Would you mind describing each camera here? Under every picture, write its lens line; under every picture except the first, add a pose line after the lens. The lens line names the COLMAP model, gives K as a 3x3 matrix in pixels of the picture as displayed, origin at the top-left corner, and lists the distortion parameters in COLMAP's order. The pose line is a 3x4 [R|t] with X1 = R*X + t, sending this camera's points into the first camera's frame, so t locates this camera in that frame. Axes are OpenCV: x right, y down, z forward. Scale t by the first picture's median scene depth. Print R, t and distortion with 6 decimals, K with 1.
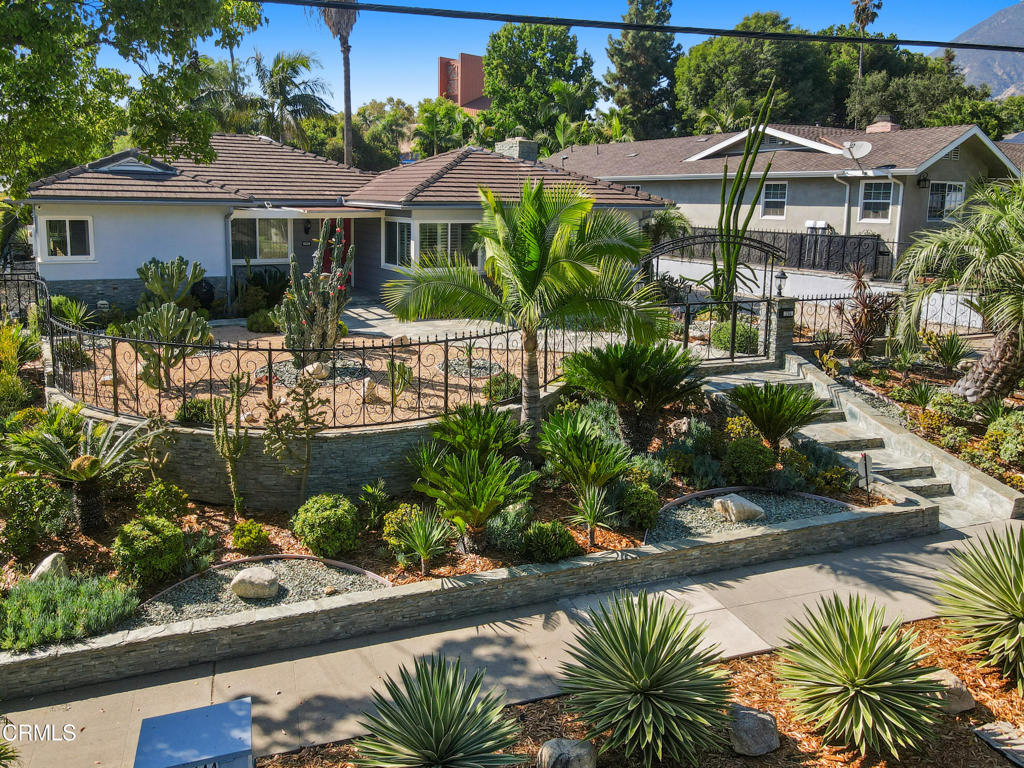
lens RADIAL K [[727.3, 0, 447.5], [0, 727.3, 313.9], [0, 0, 1]] dist [0.008252, 0.004933]
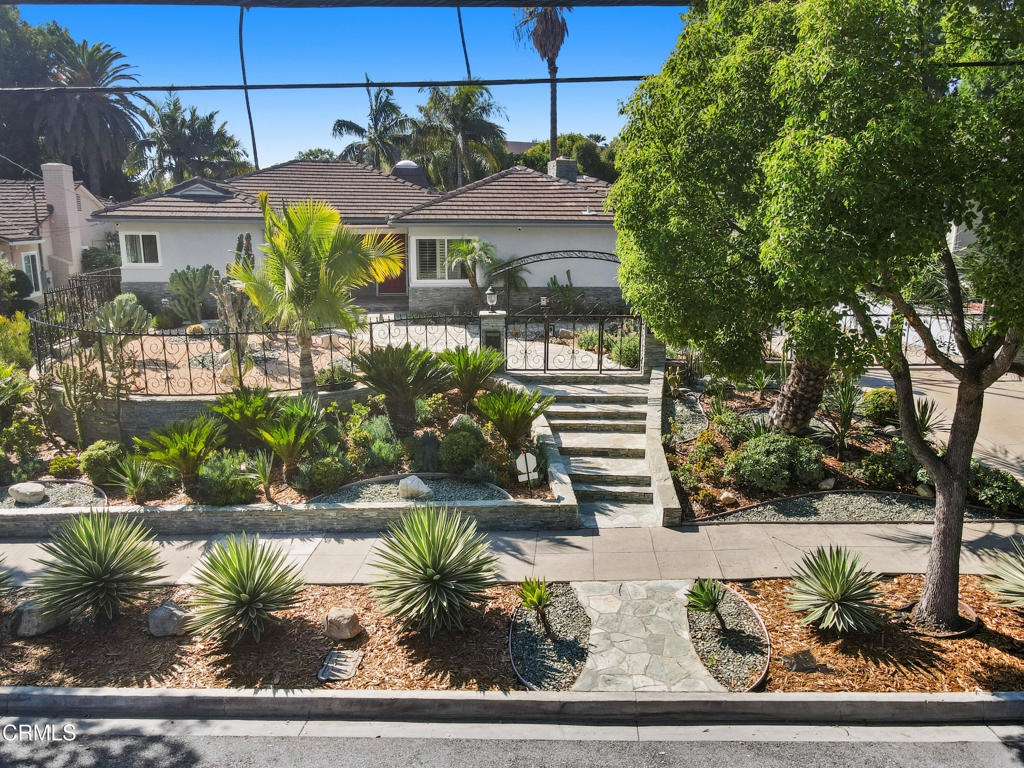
lens RADIAL K [[701.7, 0, 503.4], [0, 701.7, 380.8], [0, 0, 1]] dist [0.001168, 0.005997]
pose [[0.952769, 0.065195, -0.296615, 0.605175], [-0.043357, 0.995882, 0.079623, 0.001982], [0.300584, -0.063002, 0.951672, -0.005364]]
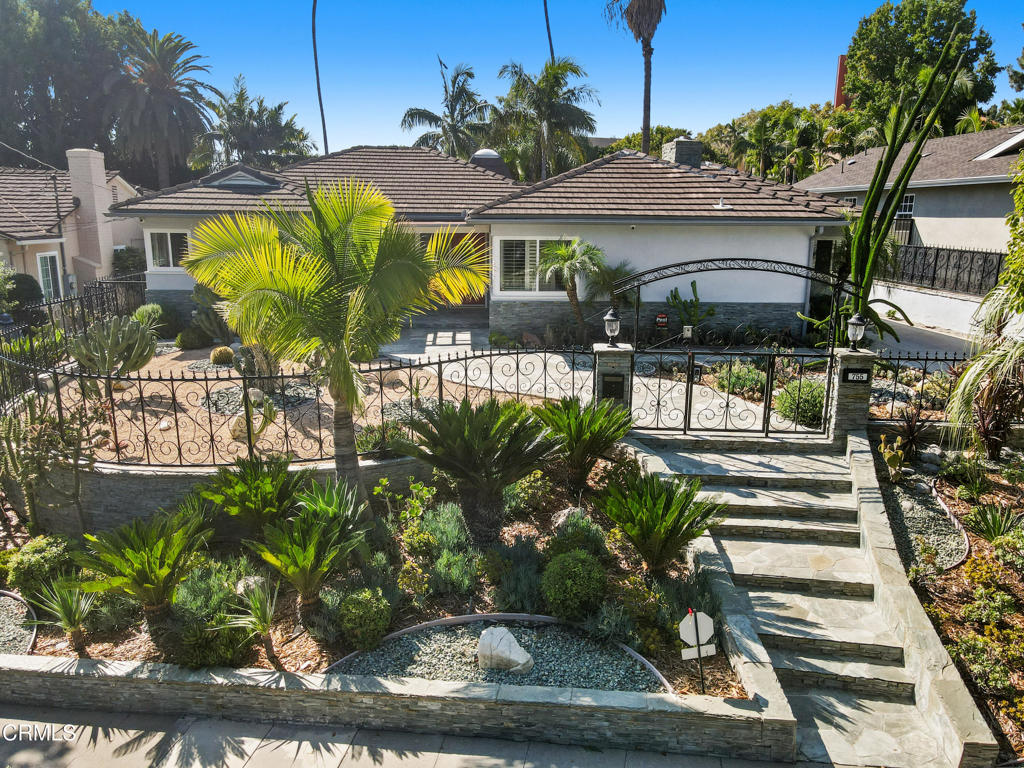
lens RADIAL K [[722.8, 0, 512.0], [0, 722.8, 384.0], [0, 0, 1]] dist [0.008296, 0.004486]
pose [[0.920712, 0.086118, -0.380621, 0.462528], [-0.058549, 0.994790, 0.083451, -0.034176], [0.385825, -0.054549, 0.920958, 0.263743]]
